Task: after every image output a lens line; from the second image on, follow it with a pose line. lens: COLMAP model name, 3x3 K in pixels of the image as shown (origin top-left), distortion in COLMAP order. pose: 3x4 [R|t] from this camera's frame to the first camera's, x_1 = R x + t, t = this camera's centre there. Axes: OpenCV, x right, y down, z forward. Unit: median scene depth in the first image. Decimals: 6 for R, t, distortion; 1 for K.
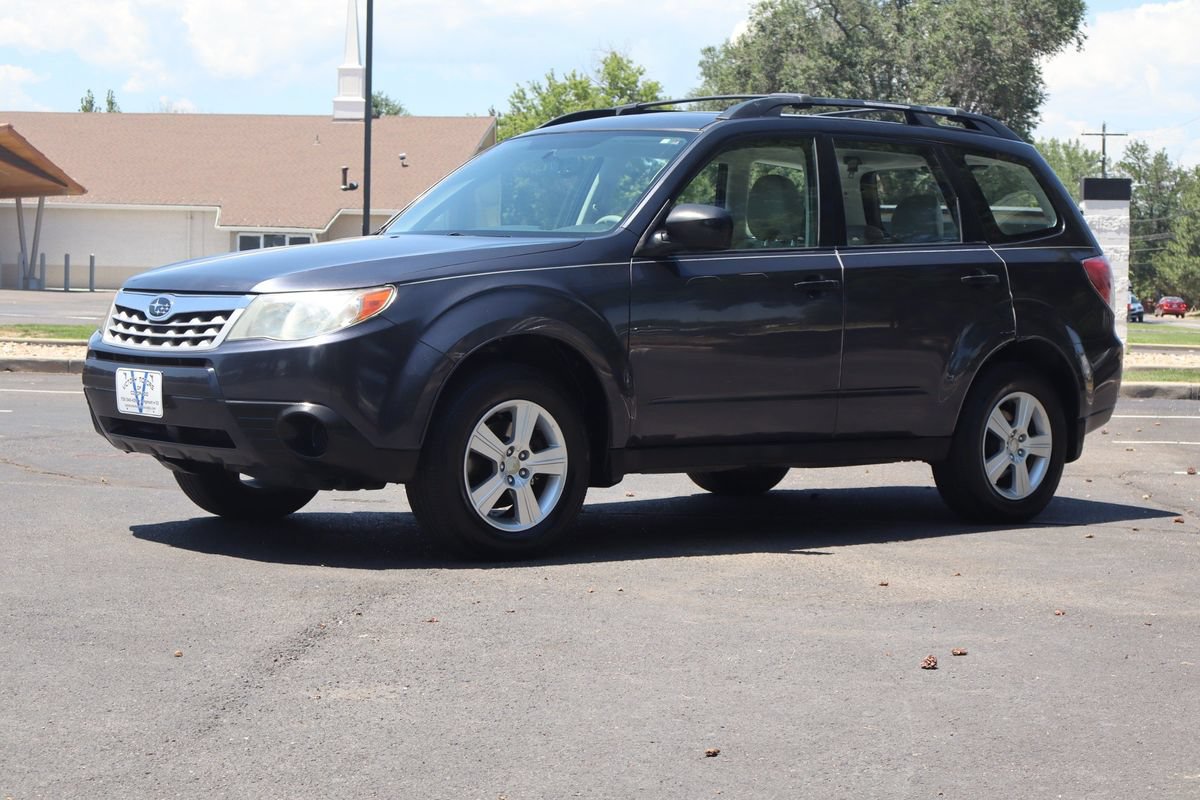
lens RADIAL K [[2405.9, 0, 600.0], [0, 2405.9, 400.0], [0, 0, 1]] dist [0.008405, -0.090181]
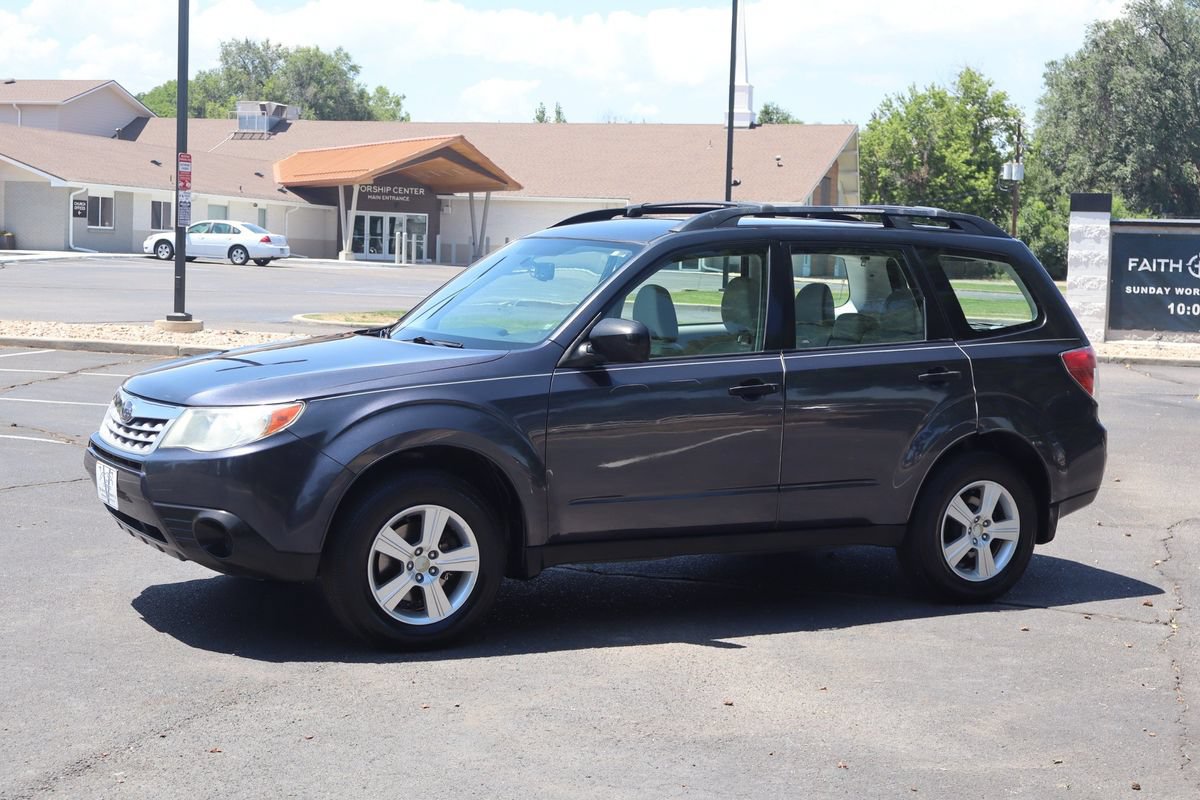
lens RADIAL K [[1919.1, 0, 578.8], [0, 1919.1, 414.1], [0, 0, 1]] dist [0.015757, 0.017340]
pose [[0.977650, 0.025976, -0.208628, 0.174834], [-0.017784, 0.998999, 0.041048, -0.063810], [0.209485, -0.036421, 0.977133, 0.136197]]
